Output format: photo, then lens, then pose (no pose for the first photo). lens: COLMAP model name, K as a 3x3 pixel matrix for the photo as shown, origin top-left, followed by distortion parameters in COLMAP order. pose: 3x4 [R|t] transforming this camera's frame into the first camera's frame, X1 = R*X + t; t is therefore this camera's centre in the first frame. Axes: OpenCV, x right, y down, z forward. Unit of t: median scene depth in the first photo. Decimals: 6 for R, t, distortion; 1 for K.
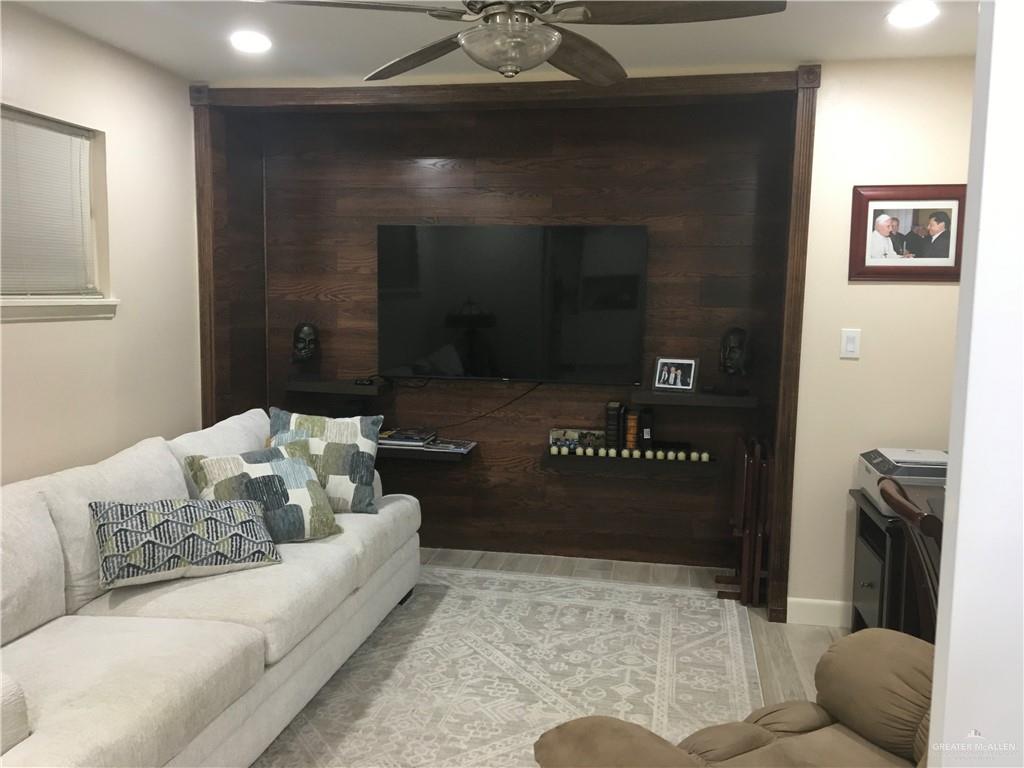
lens RADIAL K [[855.1, 0, 512.0], [0, 855.1, 384.0], [0, 0, 1]] dist [0.099541, -0.146247]
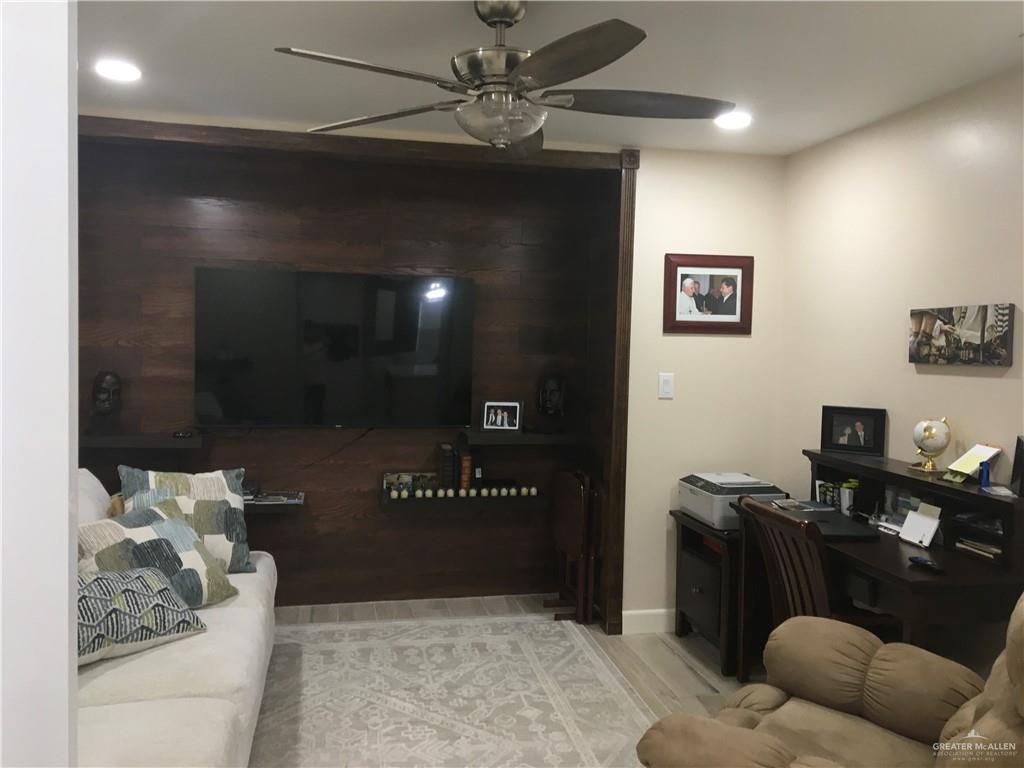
lens RADIAL K [[855.1, 0, 512.0], [0, 855.1, 384.0], [0, 0, 1]] dist [0.099541, -0.146247]
pose [[0.925515, -0.014022, 0.378451, -0.249816], [0.033303, 0.998456, -0.044451, -0.004336], [-0.377243, 0.053744, 0.924553, -0.000345]]
